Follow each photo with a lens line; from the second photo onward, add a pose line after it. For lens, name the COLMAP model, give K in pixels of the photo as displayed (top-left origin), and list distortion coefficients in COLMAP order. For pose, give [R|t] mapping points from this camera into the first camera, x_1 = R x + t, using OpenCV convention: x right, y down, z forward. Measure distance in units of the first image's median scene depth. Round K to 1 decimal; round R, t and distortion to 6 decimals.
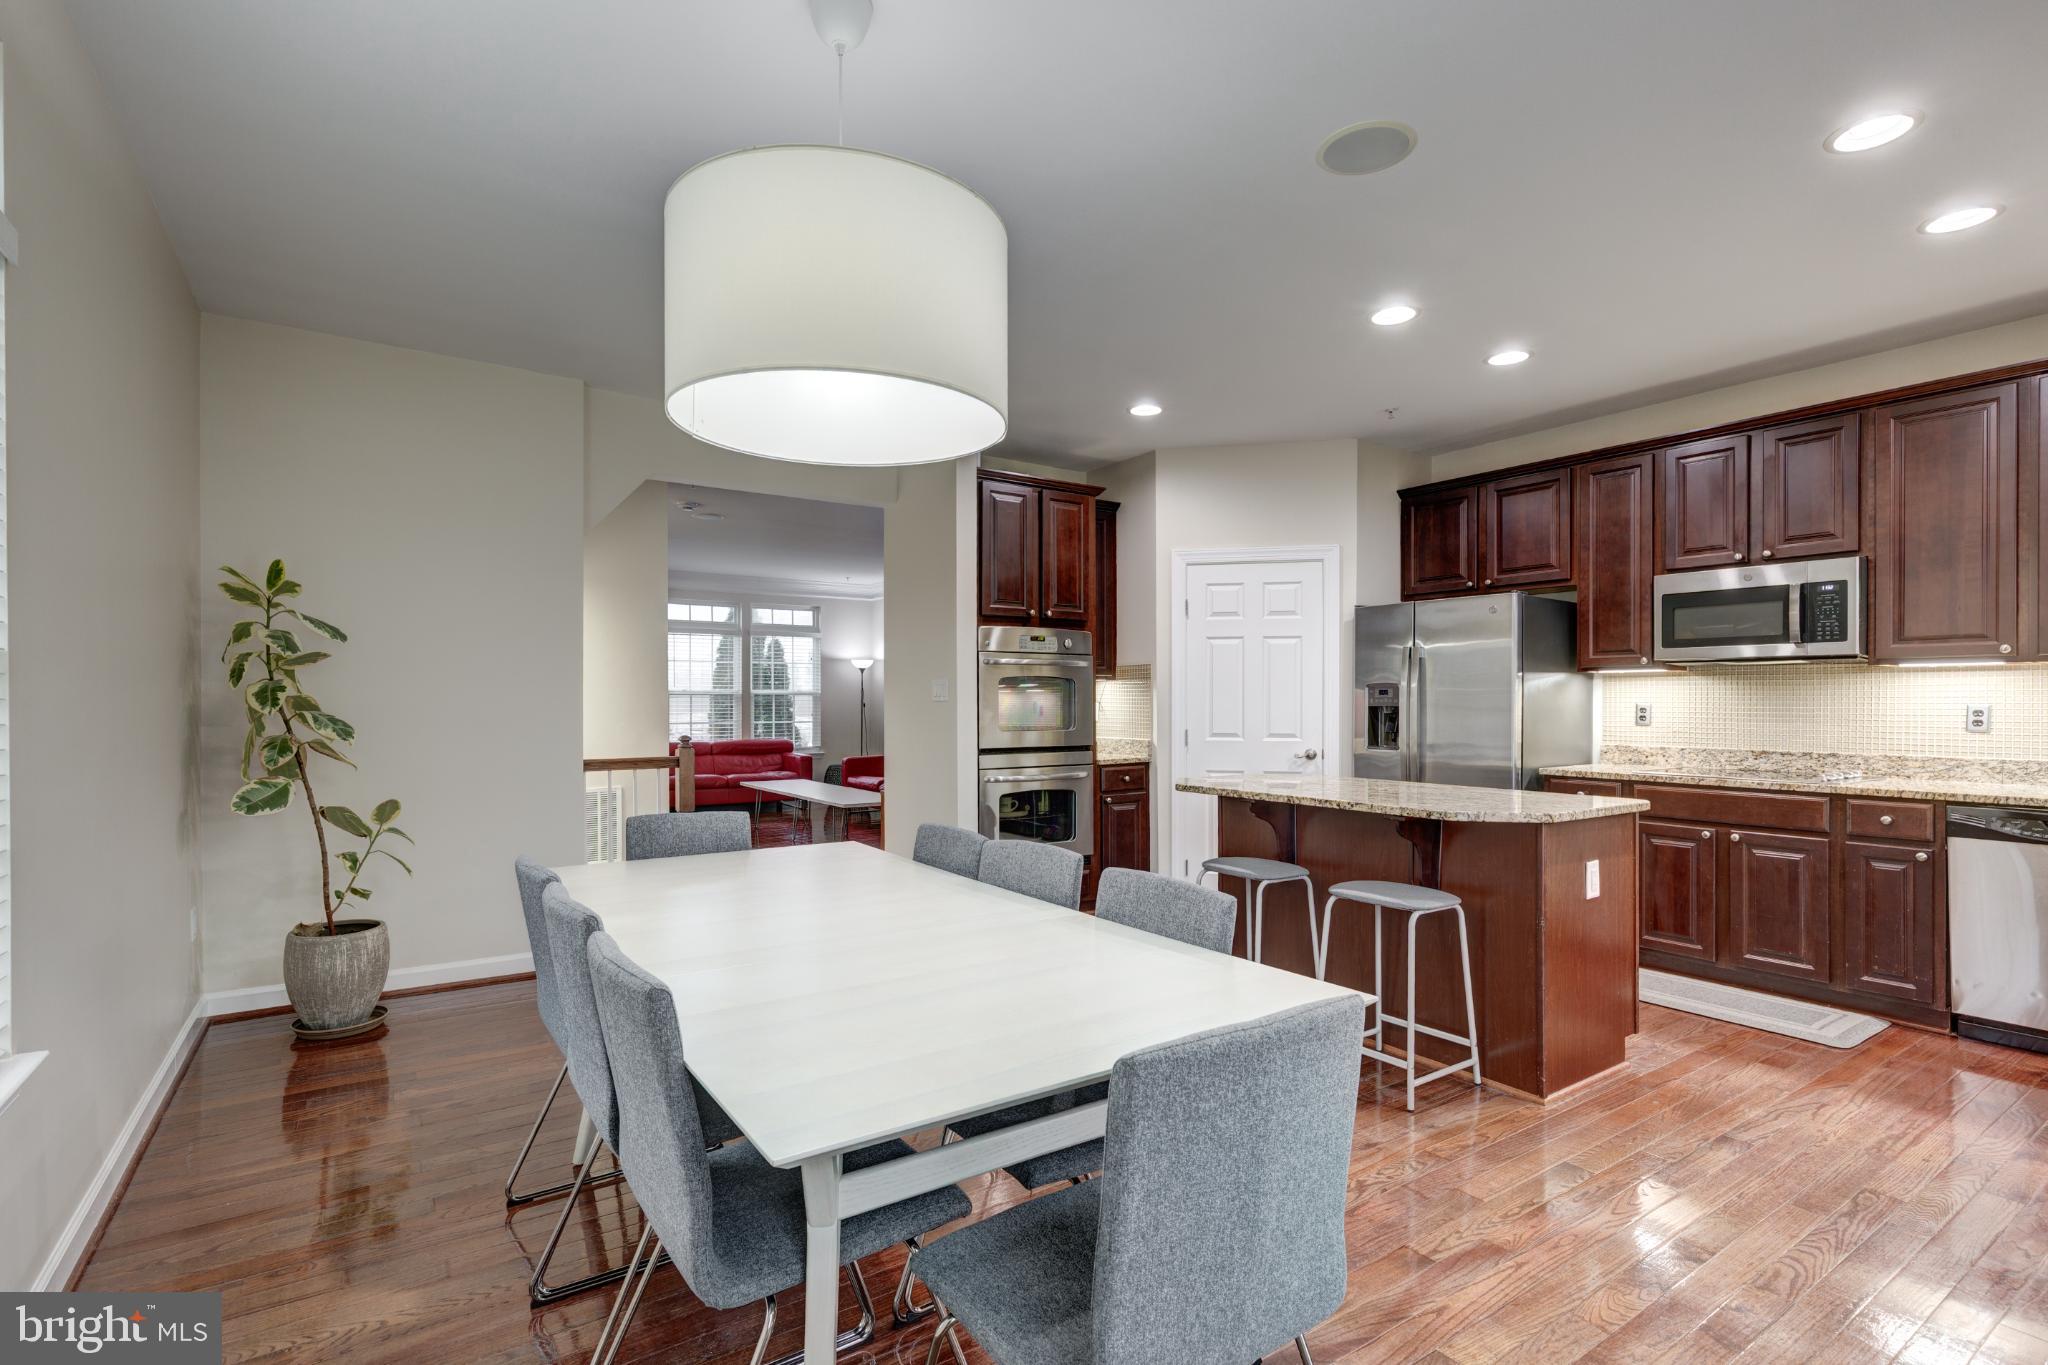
lens RADIAL K [[938.7, 0, 993.2], [0, 938.7, 690.8], [0, 0, 1]] dist [0.012920, -0.004630]
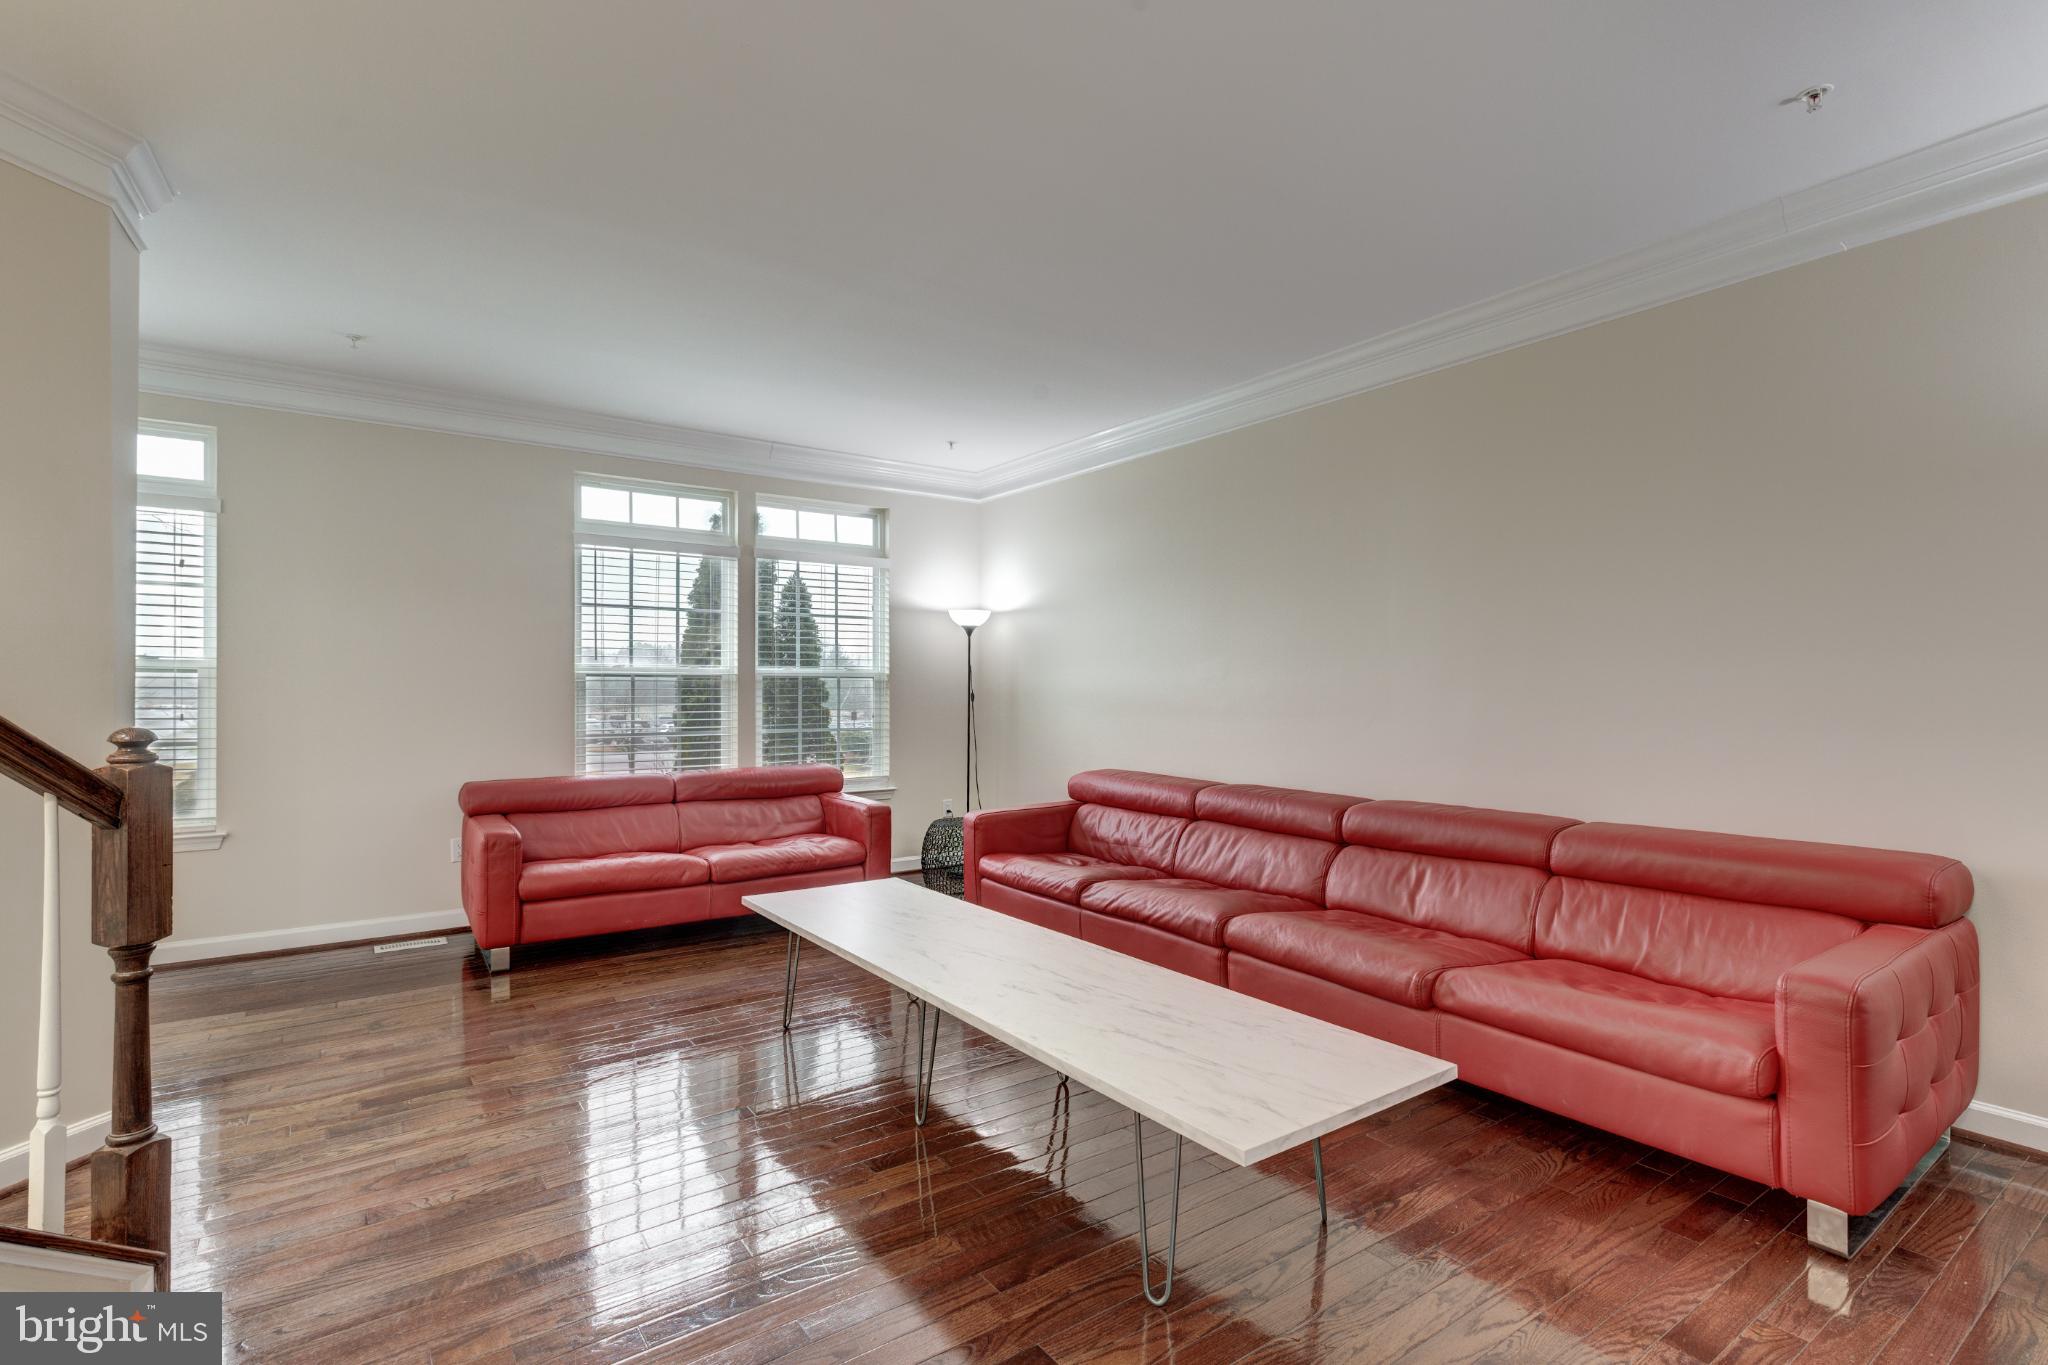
lens RADIAL K [[938.7, 0, 1009.2], [0, 938.7, 671.7], [0, 0, 1]] dist [0.012920, -0.004630]
pose [[0.998155, 0.002793, 0.060646, -0.151404], [-0.002582, 0.999990, -0.003559, 0.002811], [-0.060656, 0.003396, 0.998153, 0.483328]]
